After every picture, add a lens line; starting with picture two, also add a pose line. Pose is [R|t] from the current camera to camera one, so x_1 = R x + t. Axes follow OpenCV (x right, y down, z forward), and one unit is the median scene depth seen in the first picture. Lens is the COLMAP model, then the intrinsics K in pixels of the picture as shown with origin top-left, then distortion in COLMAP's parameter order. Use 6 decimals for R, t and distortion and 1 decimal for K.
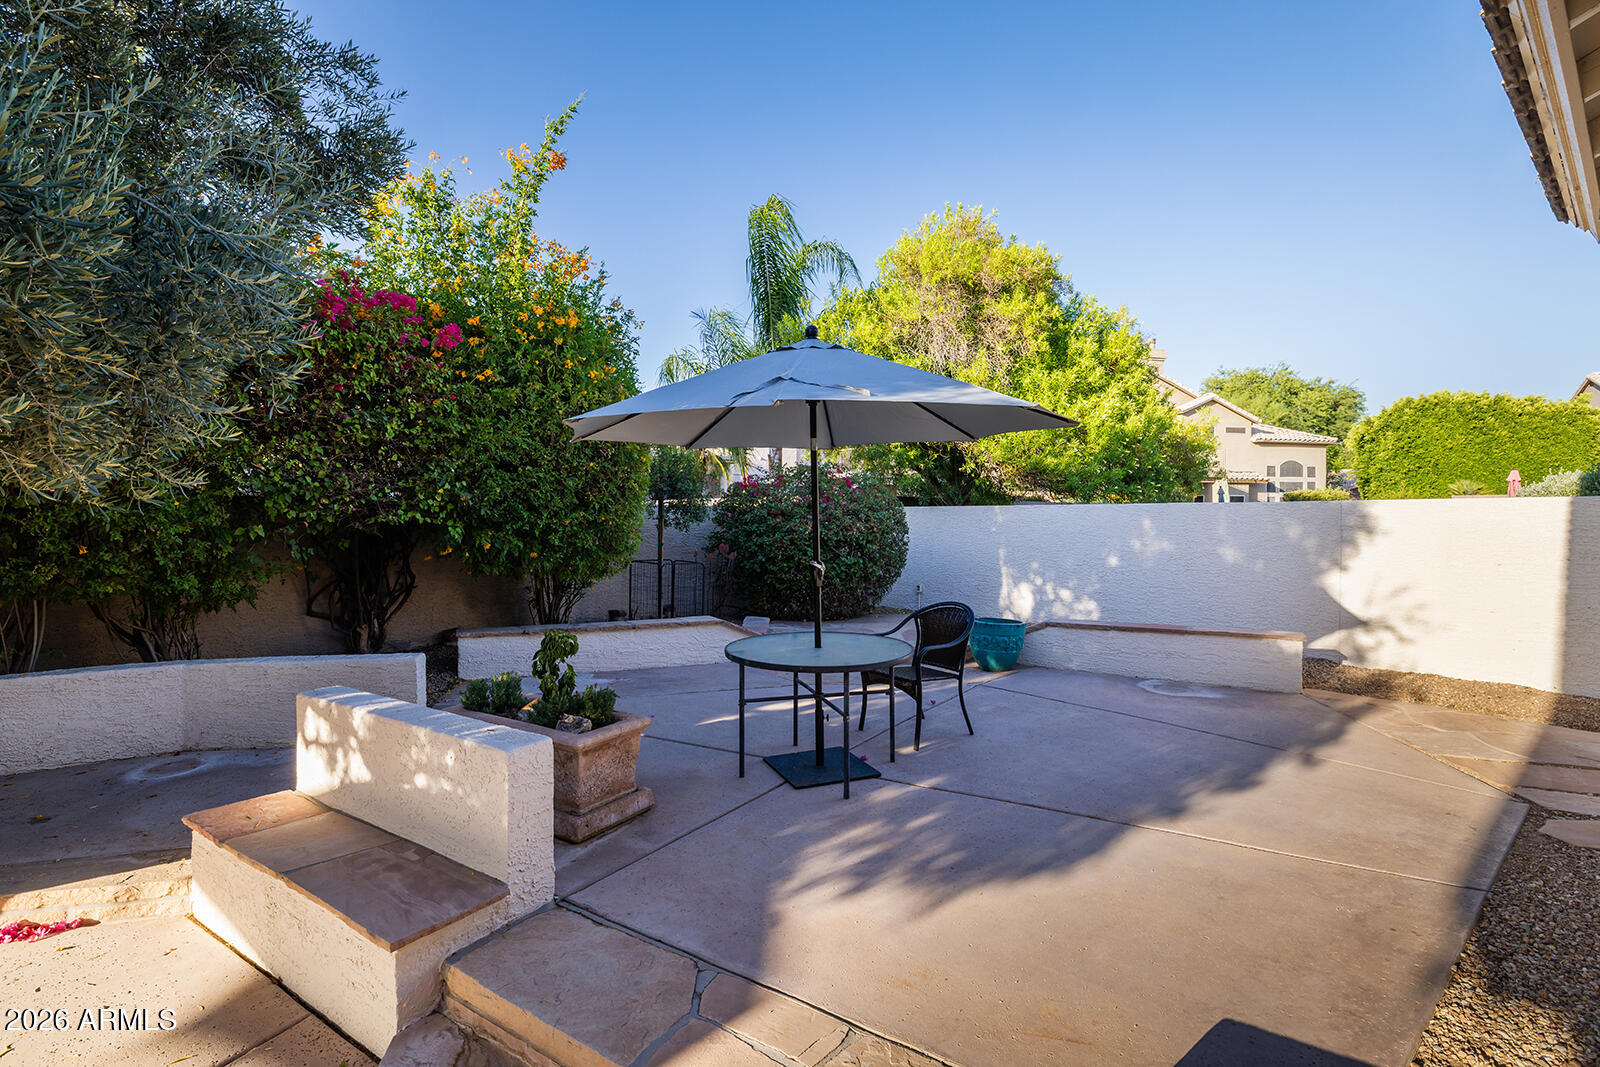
lens RADIAL K [[779.7, 0, 799.7], [0, 779.7, 536.8], [0, 0, 1]] dist [0.000317, 0.000010]
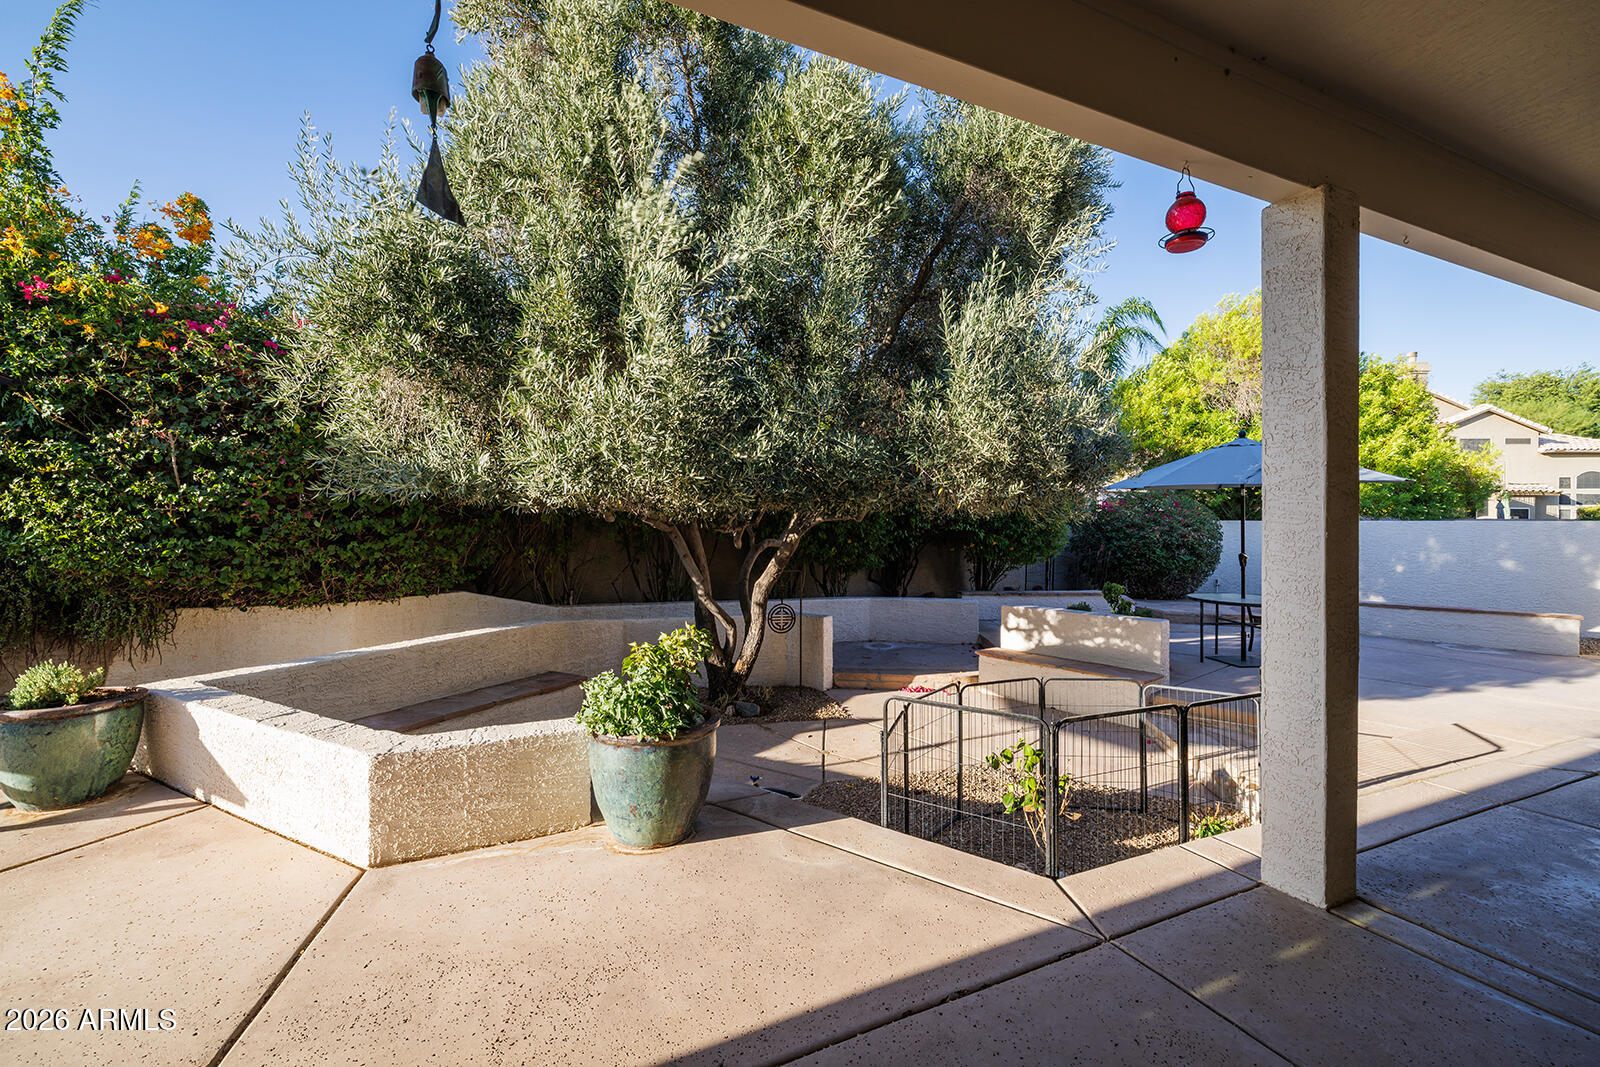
lens RADIAL K [[706.4, 0, 800.4], [0, 706.4, 522.1], [0, 0, 1]] dist [-0.000685, -0.000390]
pose [[0.959972, 0.020178, -0.279368, -0.193985], [-0.025800, 0.999532, -0.016460, 0.001212], [0.278905, 0.023008, 0.960043, -0.341595]]
